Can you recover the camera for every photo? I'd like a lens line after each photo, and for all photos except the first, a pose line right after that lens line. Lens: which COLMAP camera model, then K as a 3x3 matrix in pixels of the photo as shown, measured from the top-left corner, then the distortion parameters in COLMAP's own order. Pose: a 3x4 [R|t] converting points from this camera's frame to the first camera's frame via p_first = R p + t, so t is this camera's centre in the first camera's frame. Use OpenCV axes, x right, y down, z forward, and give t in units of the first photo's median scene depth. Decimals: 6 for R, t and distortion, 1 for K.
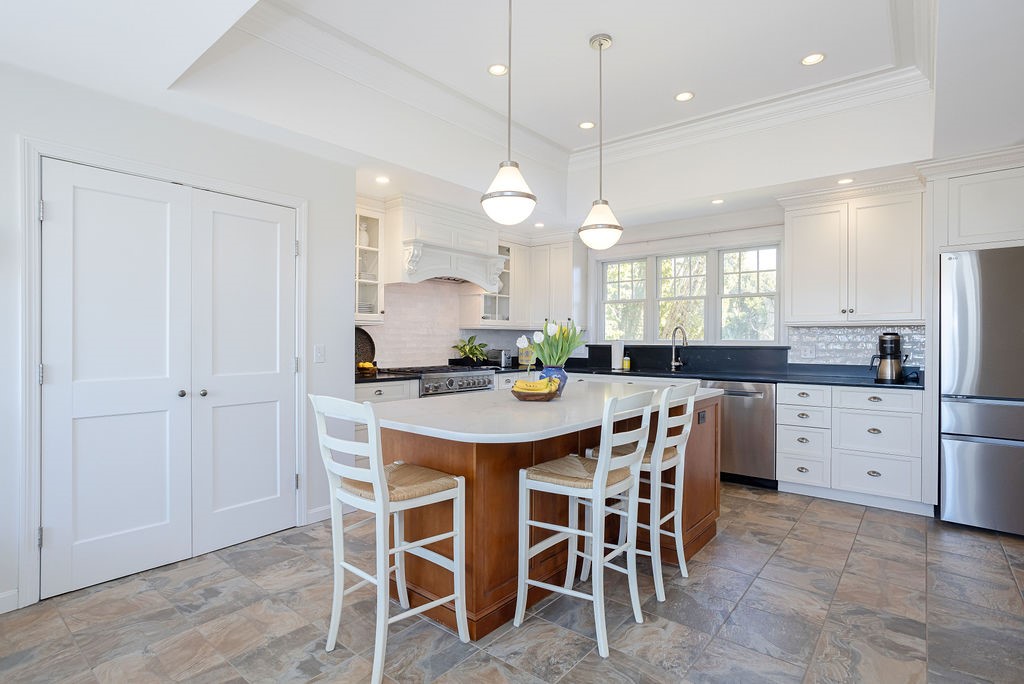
lens RADIAL K [[485.4, 0, 512.0], [0, 485.4, 342.0], [0, 0, 1]] dist [-0.021549, -0.000392]
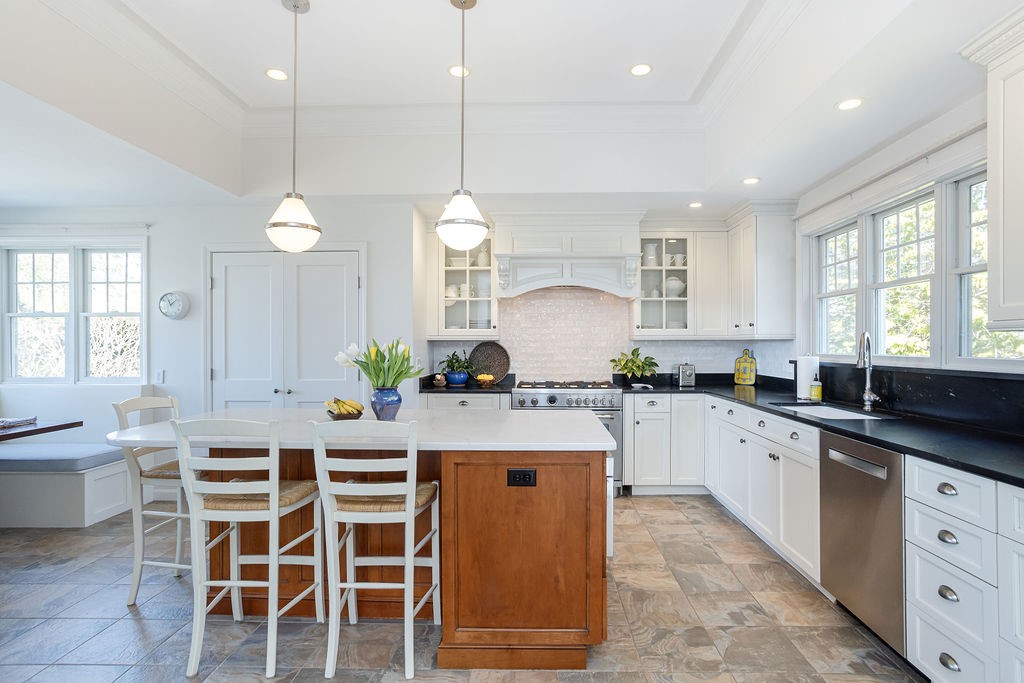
lens RADIAL K [[485.4, 0, 512.0], [0, 485.4, 341.5], [0, 0, 1]] dist [-0.021549, -0.000392]
pose [[0.642630, -0.012543, -0.766074, 0.465142], [0.000500, 0.999873, -0.015951, -0.011259], [0.766176, 0.009868, 0.642555, 0.287295]]
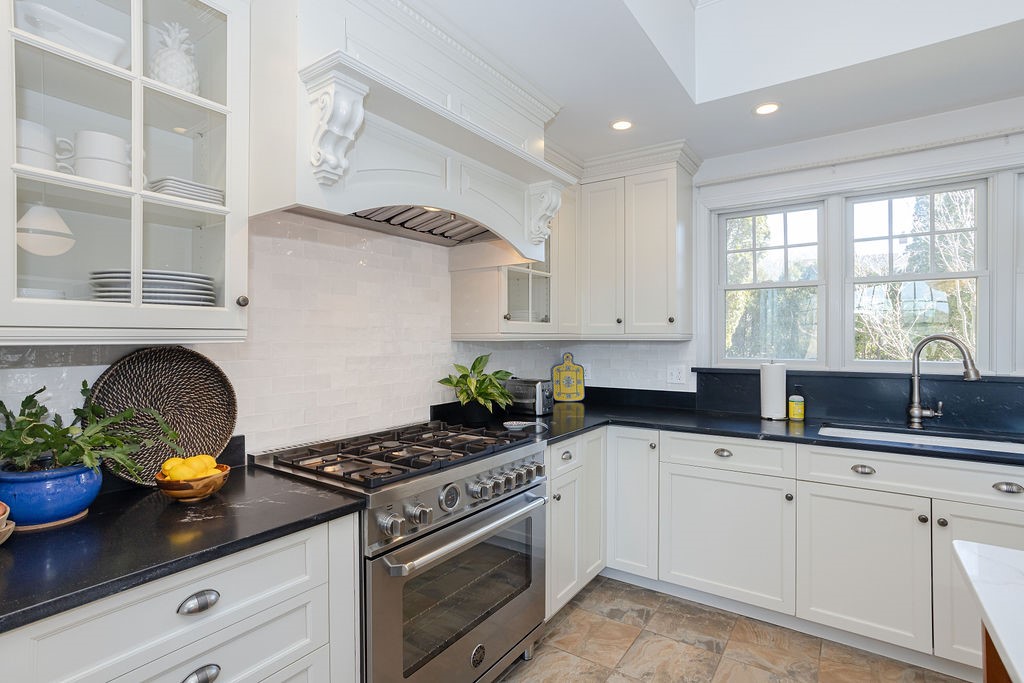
lens RADIAL K [[516.8, 0, 557.3], [0, 516.8, 343.2], [0, 0, 1]] dist [-0.000105, -0.000054]
pose [[0.987462, -0.009481, 0.157570, -0.092051], [0.009567, 0.999954, 0.000210, -0.025425], [-0.157564, 0.001300, 0.987508, 0.511650]]
